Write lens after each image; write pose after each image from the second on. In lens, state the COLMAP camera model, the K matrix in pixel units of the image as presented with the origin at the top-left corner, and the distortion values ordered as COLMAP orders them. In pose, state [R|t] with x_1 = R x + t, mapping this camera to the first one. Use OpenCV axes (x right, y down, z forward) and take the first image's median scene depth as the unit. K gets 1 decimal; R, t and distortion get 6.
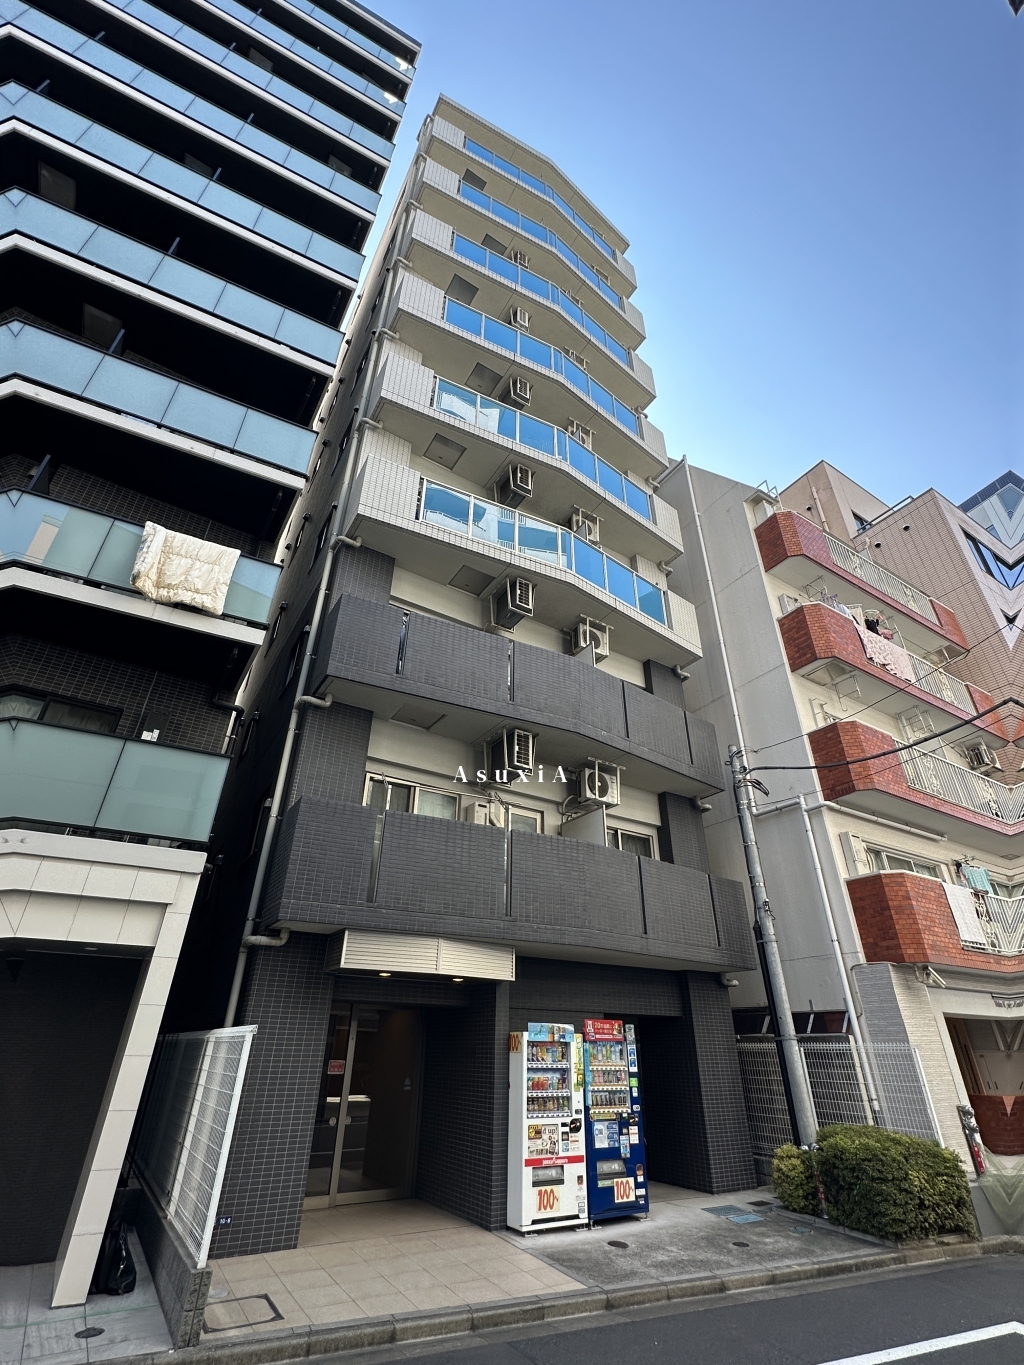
lens RADIAL K [[619.5, 0, 512.0], [0, 619.5, 682.5], [0, 0, 1]] dist [-0.000289, -0.000932]
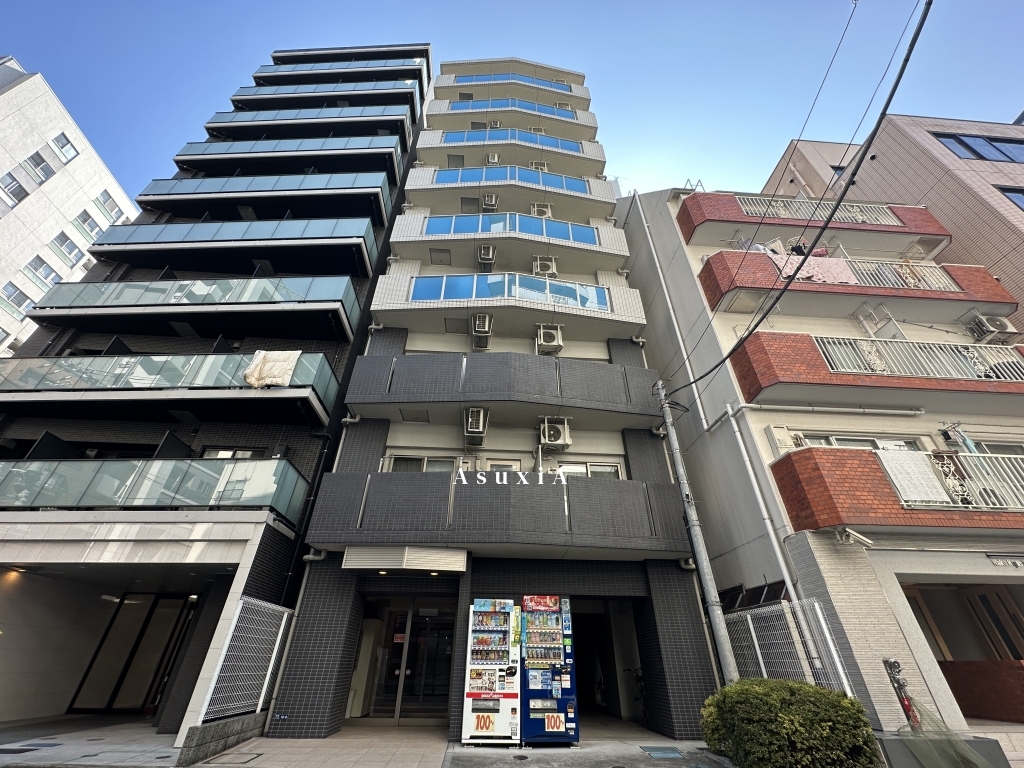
lens RADIAL K [[408.4, 0, 512.0], [0, 408.4, 384.0], [0, 0, 1]] dist [-0.001296, 0.000211]
pose [[0.880450, -0.271511, -0.388703, 0.601129], [0.243636, 0.962369, -0.120360, 0.196591], [0.406755, 0.011269, 0.913468, 0.150993]]
